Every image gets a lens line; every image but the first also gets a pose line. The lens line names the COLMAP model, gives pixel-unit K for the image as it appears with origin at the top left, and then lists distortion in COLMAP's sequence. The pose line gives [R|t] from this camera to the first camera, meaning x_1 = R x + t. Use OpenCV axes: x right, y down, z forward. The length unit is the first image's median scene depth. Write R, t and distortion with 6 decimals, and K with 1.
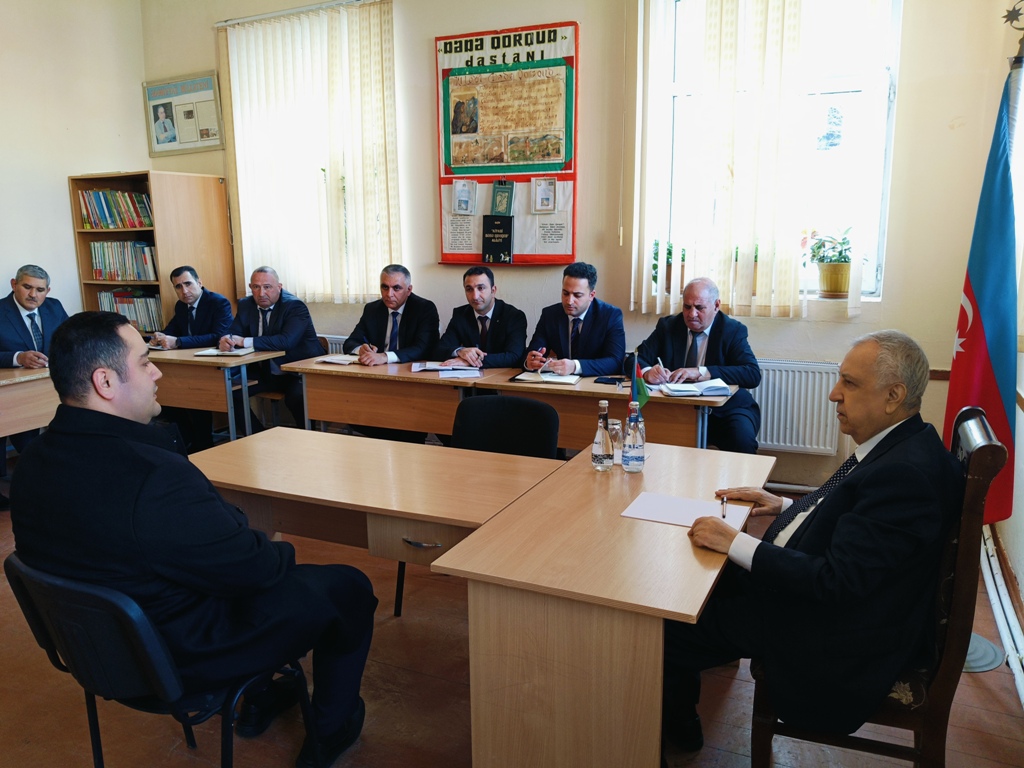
lens RADIAL K [[780.7, 0, 540.5], [0, 780.7, 348.2], [0, 0, 1]] dist [0.058273, -0.182635]
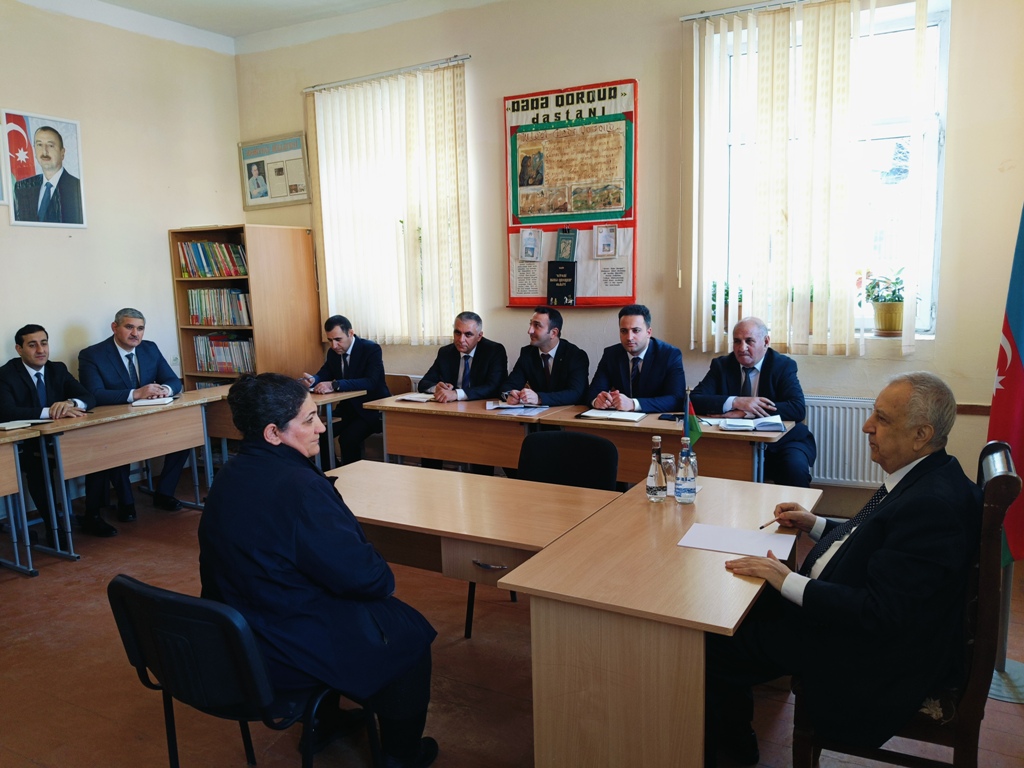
lens RADIAL K [[780.7, 0, 540.5], [0, 780.7, 348.2], [0, 0, 1]] dist [0.058273, -0.182635]
pose [[0.995941, -0.007559, -0.089695, 0.010731], [0.003436, 0.998934, -0.046036, -0.002783], [0.089947, 0.045541, 0.994905, -0.055092]]
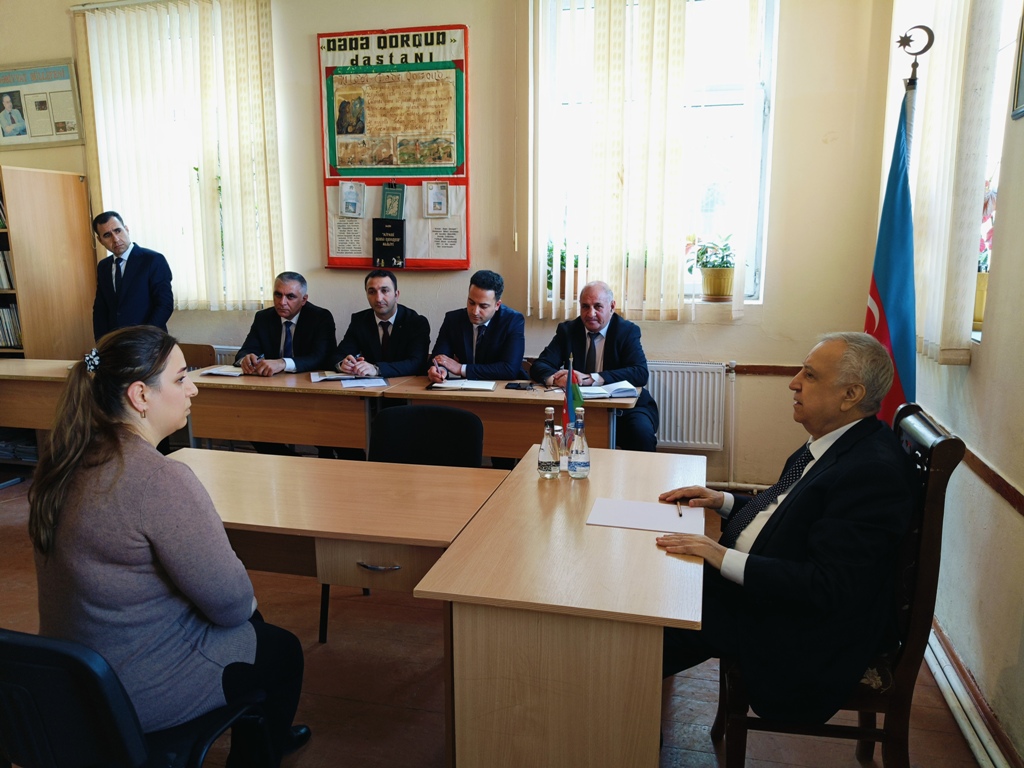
lens RADIAL K [[772.4, 0, 512.4], [0, 772.4, 342.5], [0, 0, 1]] dist [0.073469, -0.213957]
pose [[0.983276, -0.016659, 0.181361, -0.081606], [0.018533, 0.999791, -0.008644, -0.004677], [-0.181179, 0.011861, 0.983379, 0.024048]]
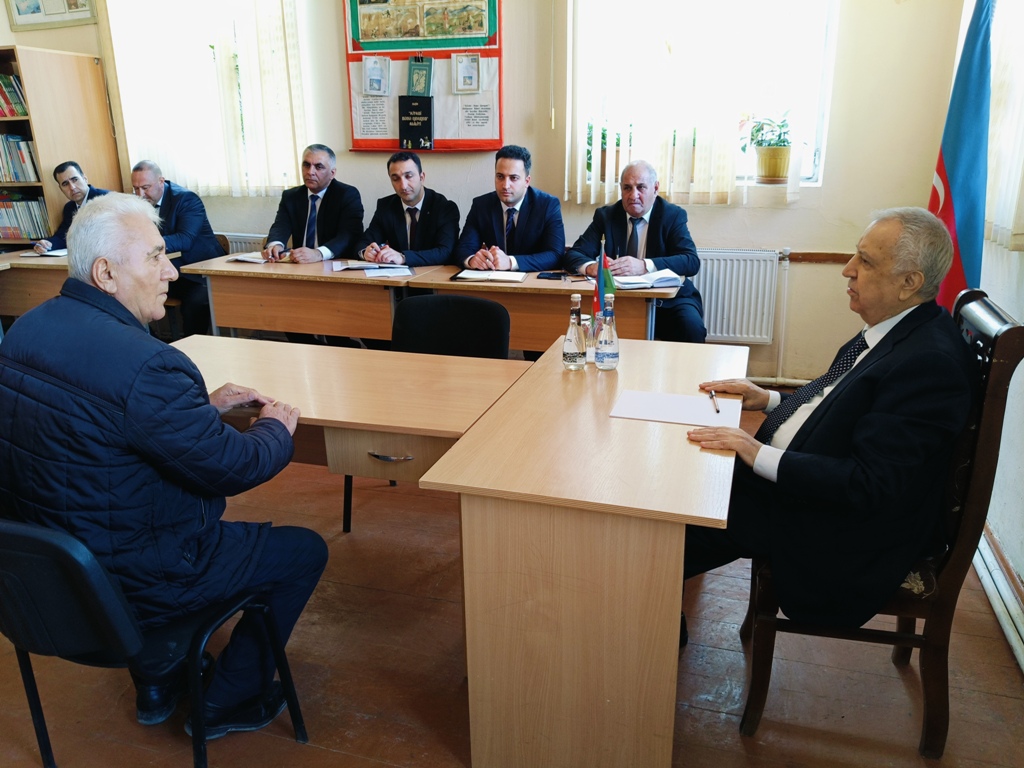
lens RADIAL K [[788.1, 0, 513.2], [0, 788.1, 344.6], [0, 0, 1]] dist [0.011261, -0.144875]
pose [[0.992924, -0.035464, 0.113336, -0.056500], [0.021530, 0.992310, 0.121887, 0.006961], [-0.116787, -0.118585, 0.986052, 0.053999]]
